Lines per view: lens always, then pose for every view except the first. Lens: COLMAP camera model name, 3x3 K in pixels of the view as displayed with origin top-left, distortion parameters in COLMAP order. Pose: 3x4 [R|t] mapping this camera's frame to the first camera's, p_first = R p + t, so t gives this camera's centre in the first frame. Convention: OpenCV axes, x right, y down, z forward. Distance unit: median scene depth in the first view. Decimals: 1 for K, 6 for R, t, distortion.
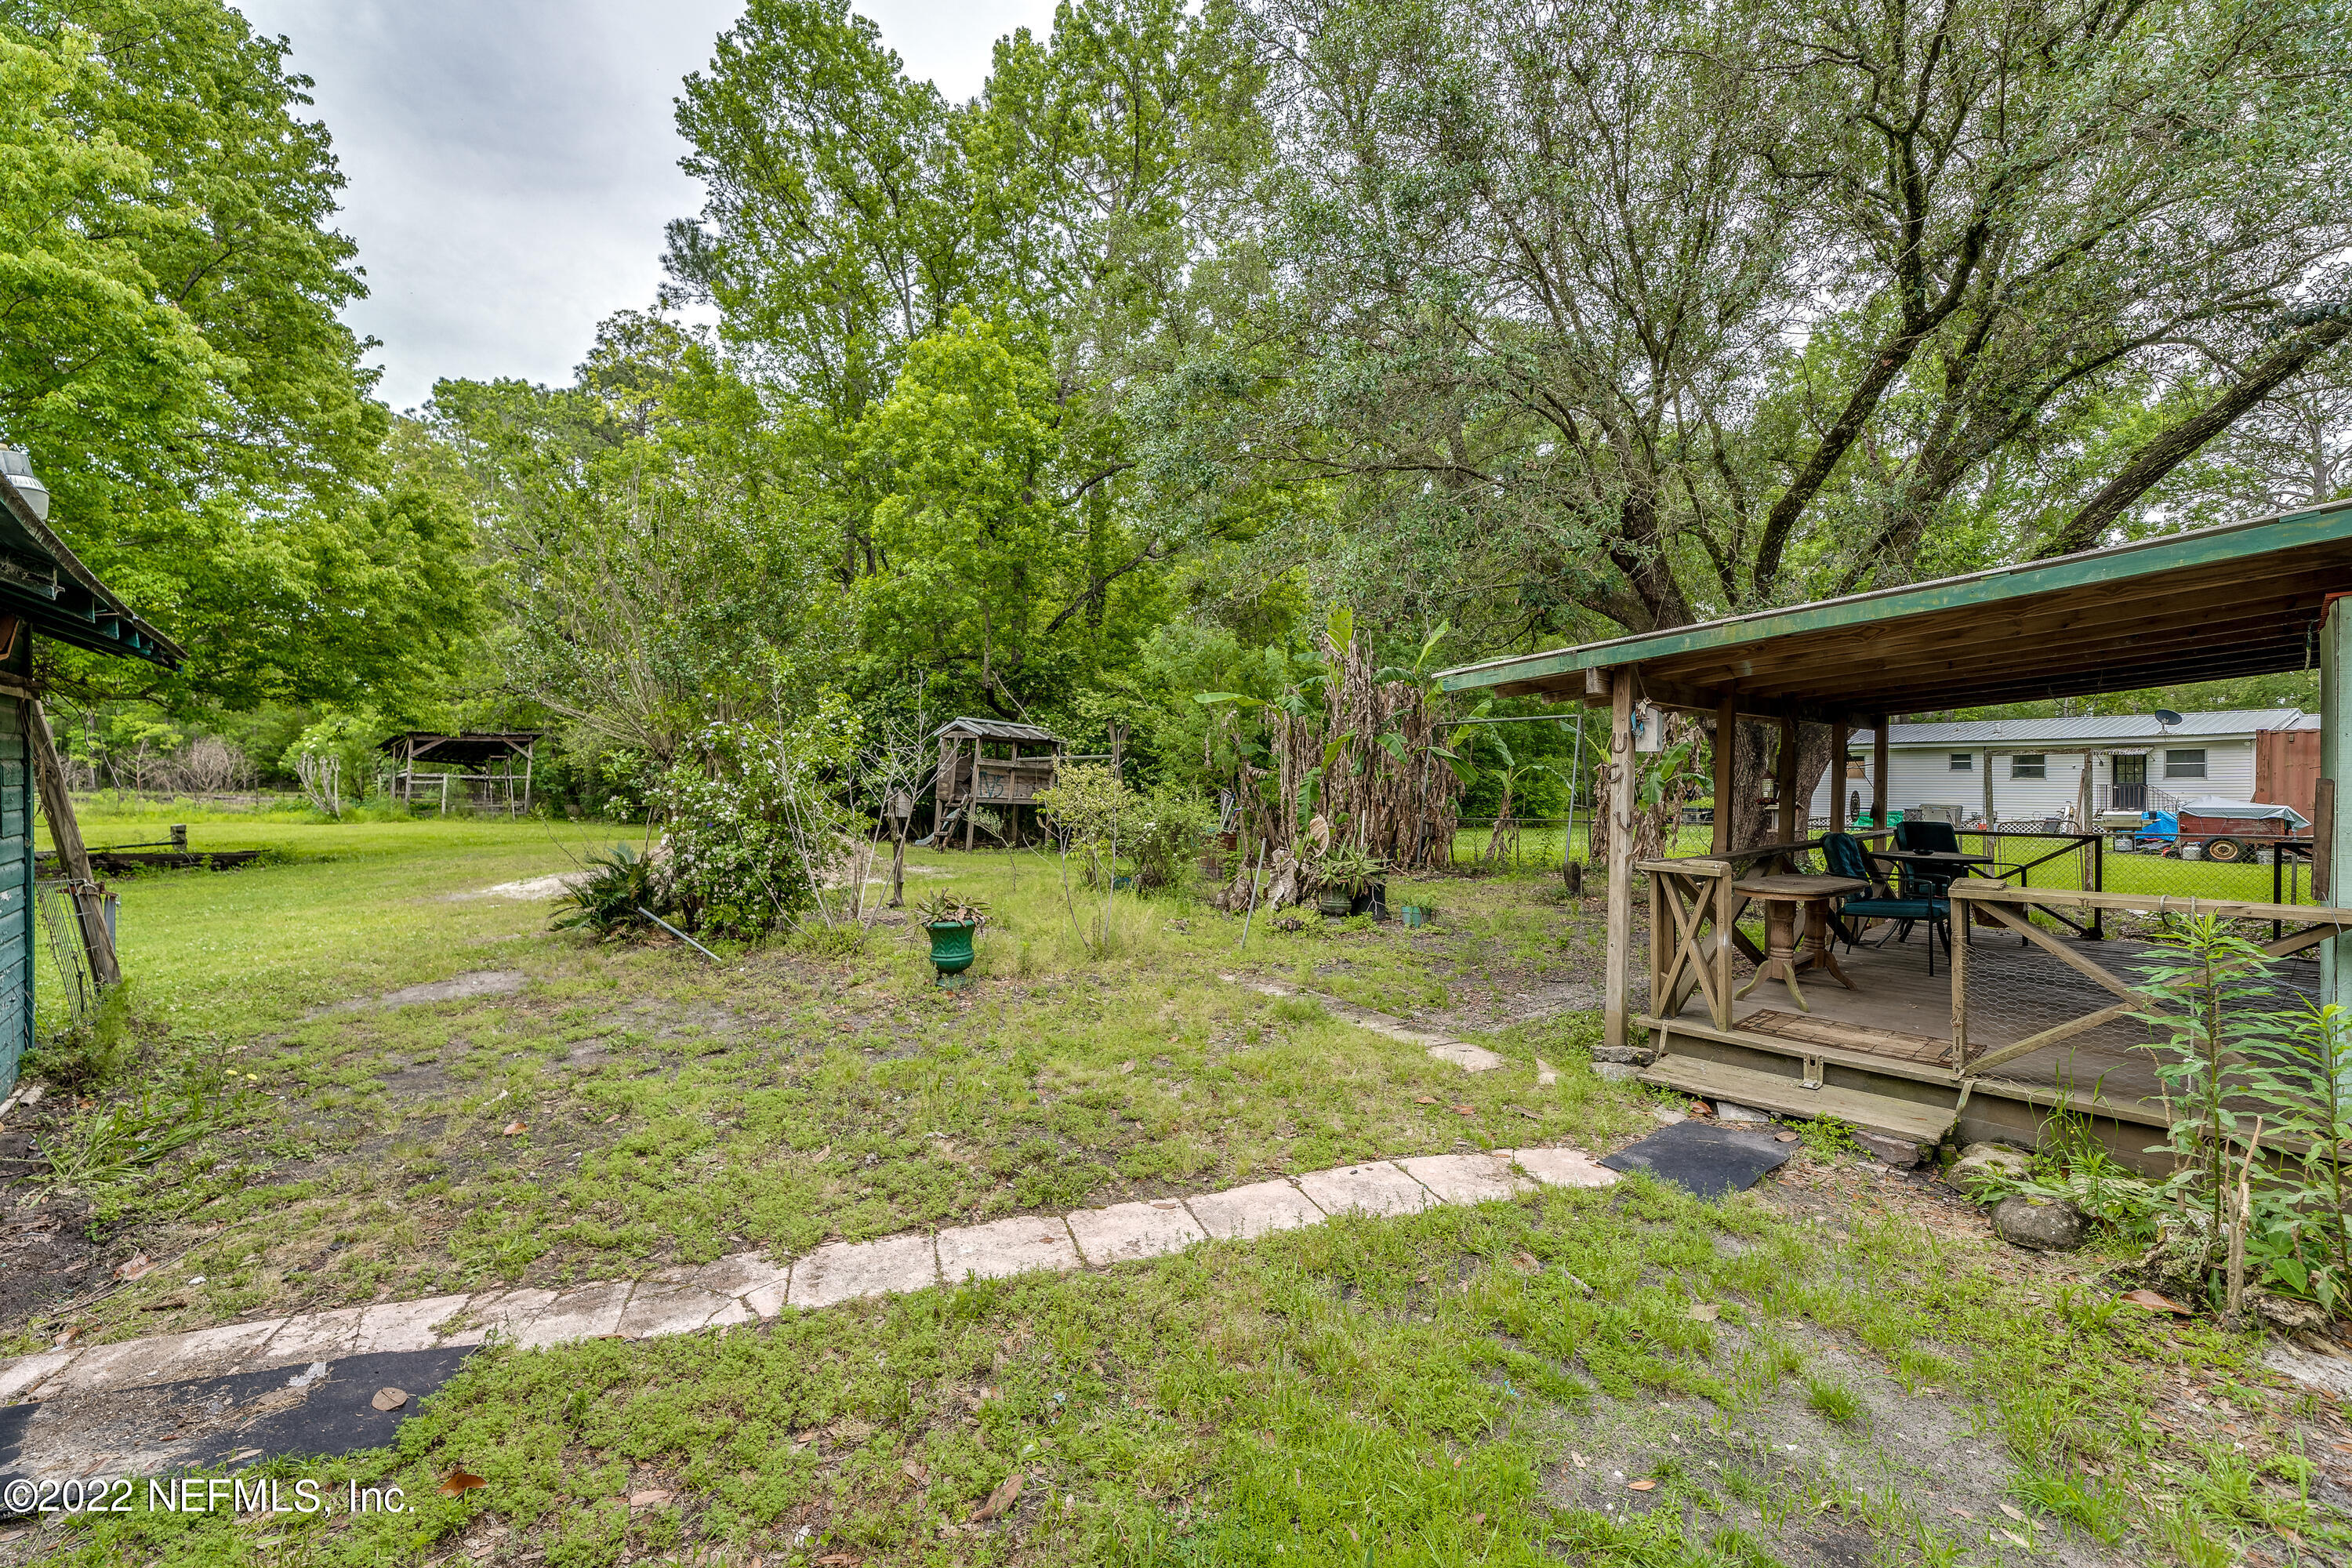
lens RADIAL K [[943.4, 0, 1183.3], [0, 943.4, 777.6], [0, 0, 1]] dist [0.000159, -0.000182]
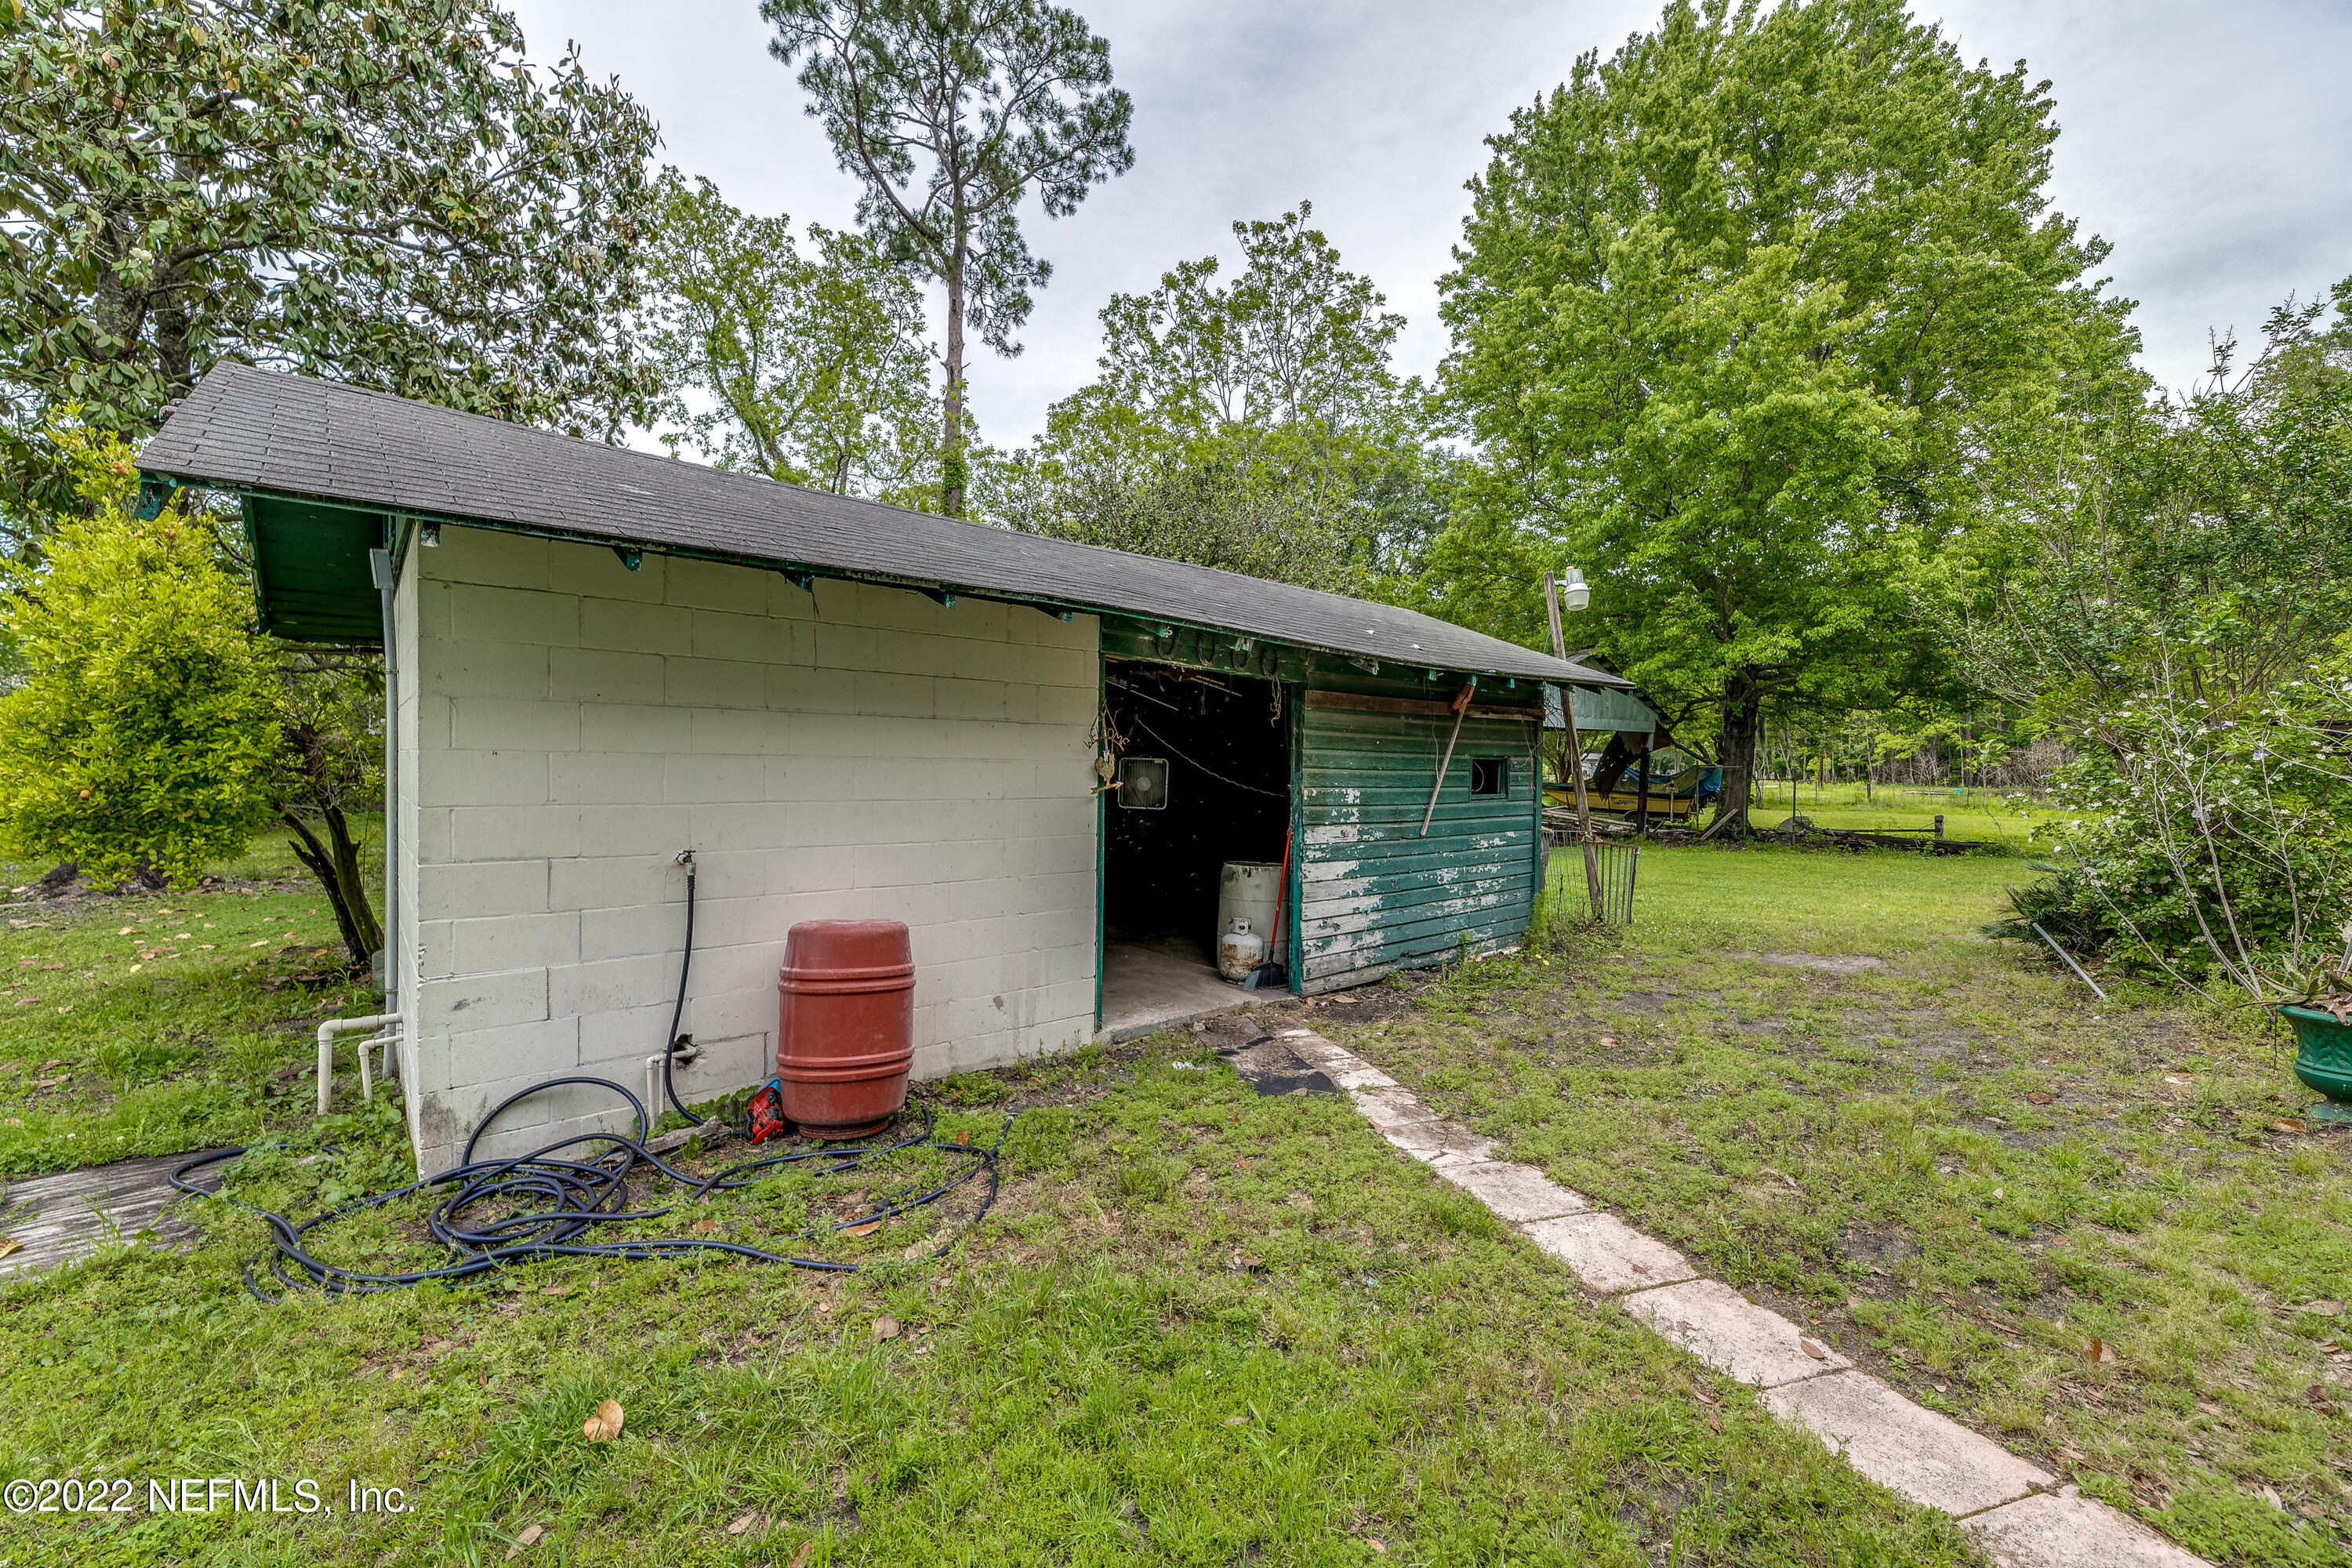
lens RADIAL K [[969.4, 0, 1167.6], [0, 969.4, 771.5], [0, 0, 1]] dist [-0.001836, 0.000081]
pose [[-0.024748, 0.001354, -0.999693, 0.420869], [-0.006825, 0.999976, 0.001524, 0.004796], [0.999670, 0.006860, -0.024738, 0.294004]]
